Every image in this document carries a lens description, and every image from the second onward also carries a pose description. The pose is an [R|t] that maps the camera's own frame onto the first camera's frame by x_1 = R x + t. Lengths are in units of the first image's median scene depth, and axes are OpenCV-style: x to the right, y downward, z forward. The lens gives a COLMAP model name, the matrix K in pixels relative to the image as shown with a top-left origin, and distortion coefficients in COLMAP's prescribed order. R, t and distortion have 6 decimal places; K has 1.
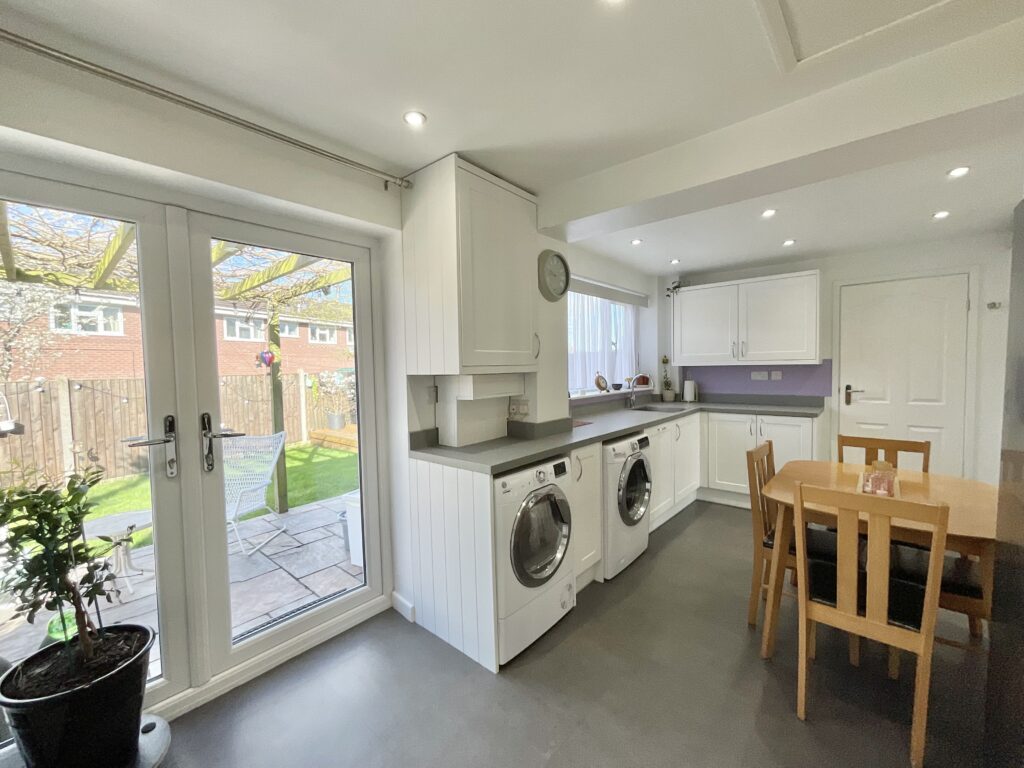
lens RADIAL K [[419.2, 0, 512.0], [0, 419.2, 384.0], [0, 0, 1]] dist [0.000355, 0.000096]
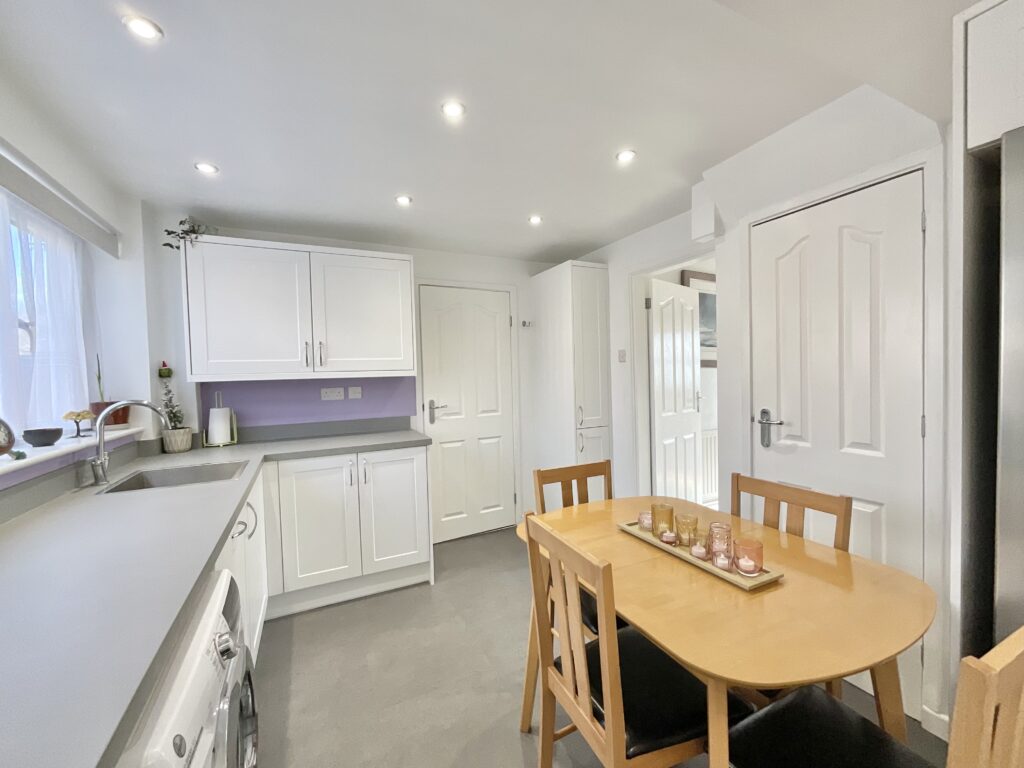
lens RADIAL K [[419.2, 0, 512.0], [0, 419.2, 384.0], [0, 0, 1]] dist [0.000355, 0.000096]
pose [[0.392777, -0.017317, 0.919471, 0.068970], [0.059609, 0.998200, -0.006664, -0.014365], [-0.917700, 0.057426, 0.393102, 0.465505]]
